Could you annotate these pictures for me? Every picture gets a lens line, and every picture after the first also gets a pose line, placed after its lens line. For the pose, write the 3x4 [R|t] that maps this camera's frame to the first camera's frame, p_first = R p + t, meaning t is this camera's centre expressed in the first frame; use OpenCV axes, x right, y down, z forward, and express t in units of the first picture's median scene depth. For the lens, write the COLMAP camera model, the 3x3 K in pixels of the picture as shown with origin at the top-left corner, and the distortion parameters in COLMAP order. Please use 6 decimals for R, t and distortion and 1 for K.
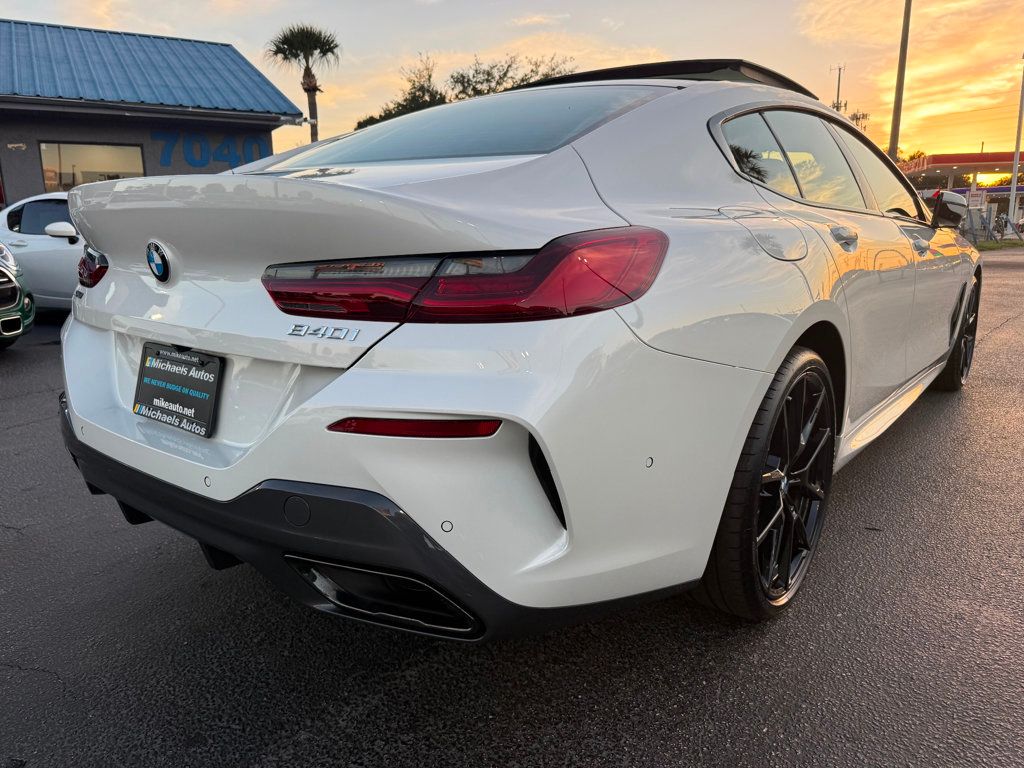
lens RADIAL K [[733.3, 0, 512.0], [0, 733.3, 384.0], [0, 0, 1]] dist [0.050776, -0.071611]
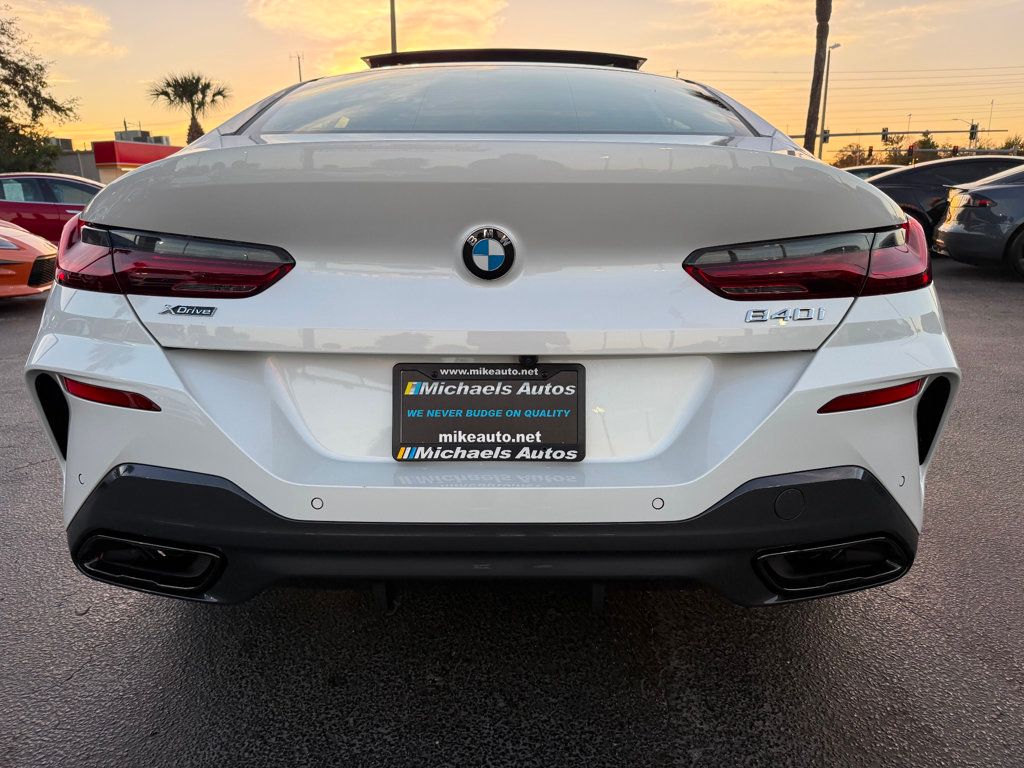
lens RADIAL K [[733.3, 0, 512.0], [0, 733.3, 384.0], [0, 0, 1]] dist [0.050776, -0.071611]
pose [[0.775722, -0.143927, 0.614443, -0.904197], [0.130442, 0.989188, 0.067026, -0.073816], [-0.617447, 0.028156, 0.786109, 0.369937]]
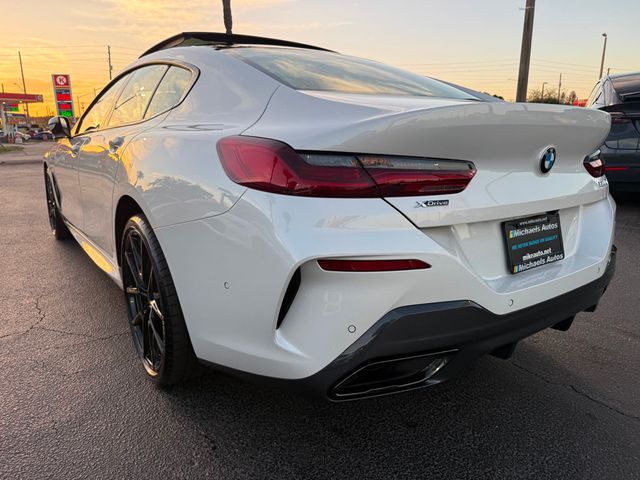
lens RADIAL K [[458.3, 0, 320.0], [0, 458.3, 240.0], [0, 0, 1]] dist [0.050776, -0.071611]
pose [[0.251940, -0.213960, 0.943794, -1.459965], [0.202936, 0.965250, 0.164651, -0.245290], [-0.946226, 0.150048, 0.286605, 1.140093]]
